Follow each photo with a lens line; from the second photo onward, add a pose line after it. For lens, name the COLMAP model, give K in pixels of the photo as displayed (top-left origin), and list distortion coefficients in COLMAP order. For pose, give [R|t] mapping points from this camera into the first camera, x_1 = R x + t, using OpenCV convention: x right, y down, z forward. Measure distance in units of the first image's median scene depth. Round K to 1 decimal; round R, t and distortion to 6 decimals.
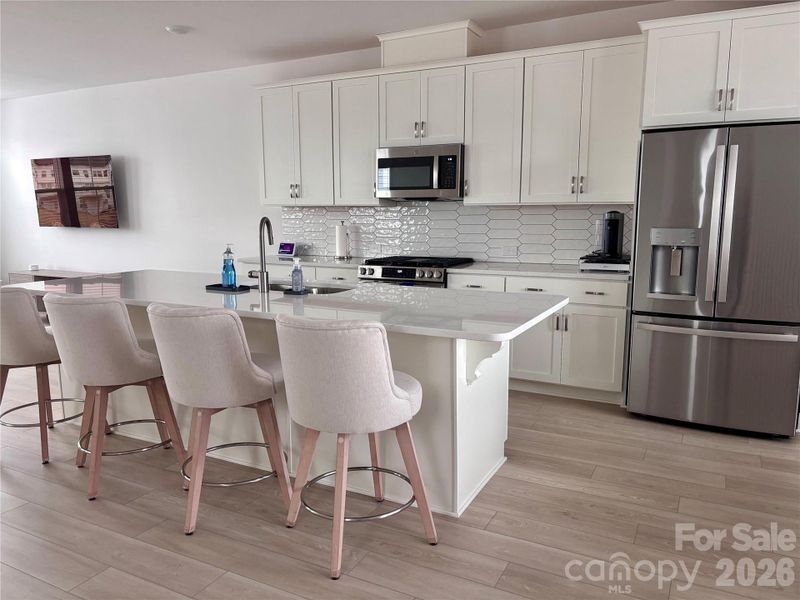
lens RADIAL K [[602.9, 0, 401.3], [0, 602.9, 299.2], [0, 0, 1]] dist [0.051786, -0.011716]
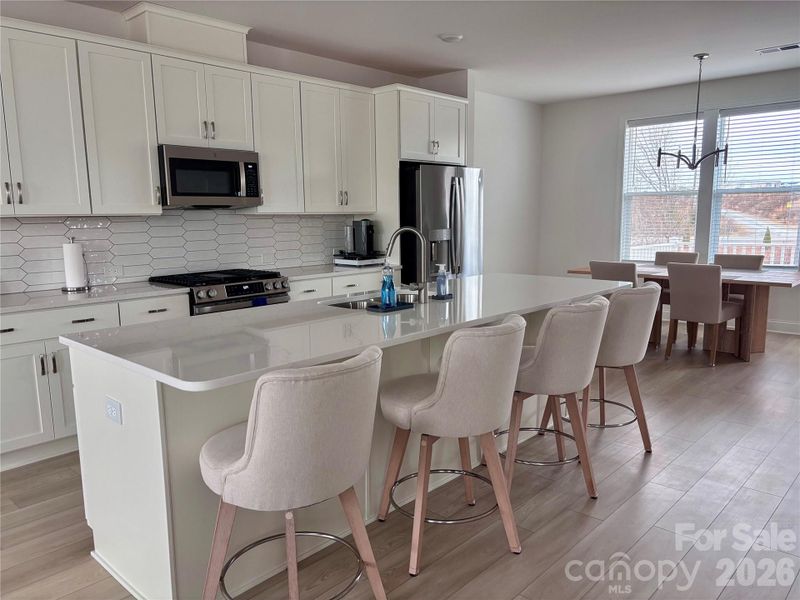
lens RADIAL K [[602.9, 0, 404.6], [0, 602.9, 299.0], [0, 0, 1]] dist [0.051786, -0.011716]
pose [[0.262002, -0.133415, 0.955801, -0.798840], [0.158829, 0.982854, 0.093653, -0.075211], [-0.951908, 0.127271, 0.278700, 0.520179]]
